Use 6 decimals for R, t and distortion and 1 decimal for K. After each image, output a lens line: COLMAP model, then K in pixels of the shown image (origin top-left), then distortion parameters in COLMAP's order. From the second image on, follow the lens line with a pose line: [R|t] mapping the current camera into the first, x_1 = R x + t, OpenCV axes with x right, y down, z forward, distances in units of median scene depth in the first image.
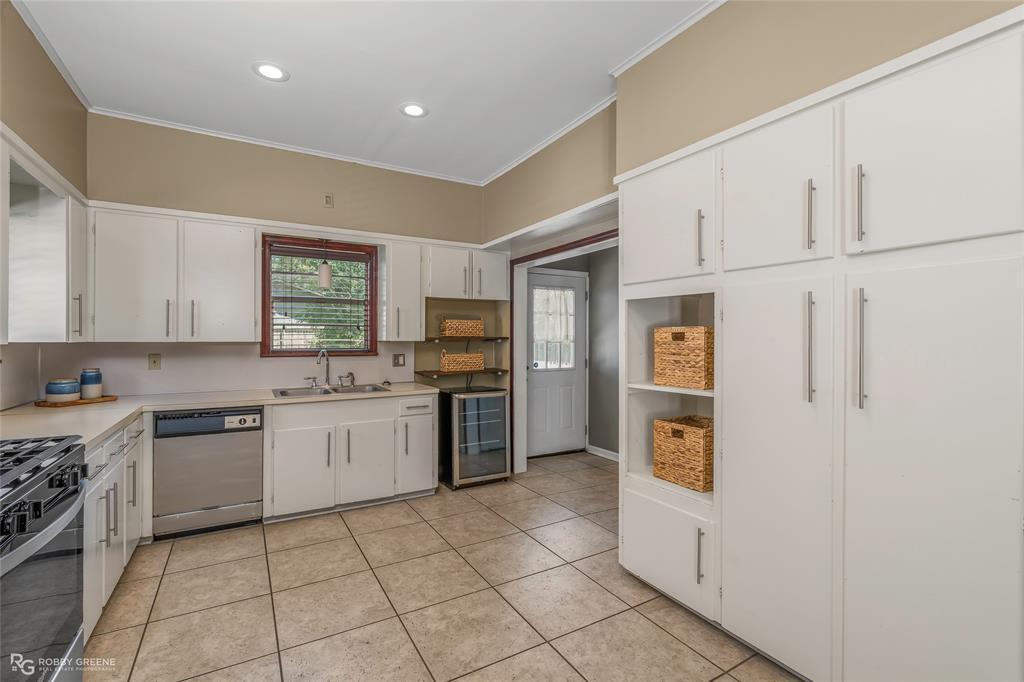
lens RADIAL K [[461.4, 0, 511.6], [0, 461.4, 339.2], [0, 0, 1]] dist [-0.004777, 0.001725]
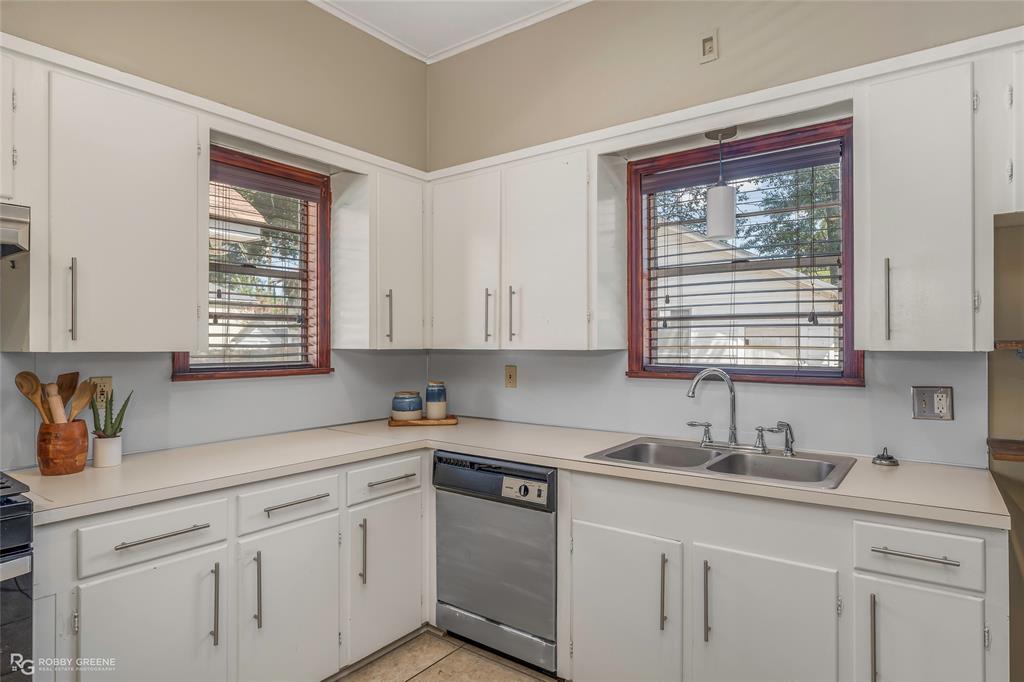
lens RADIAL K [[576.8, 0, 513.8], [0, 576.8, 341.1], [0, 0, 1]] dist [-0.003034, 0.001935]
pose [[0.396356, -0.005542, -0.918080, 0.067094], [-0.000749, 0.999979, -0.006360, -0.001246], [0.918097, 0.003208, 0.396344, 0.711486]]
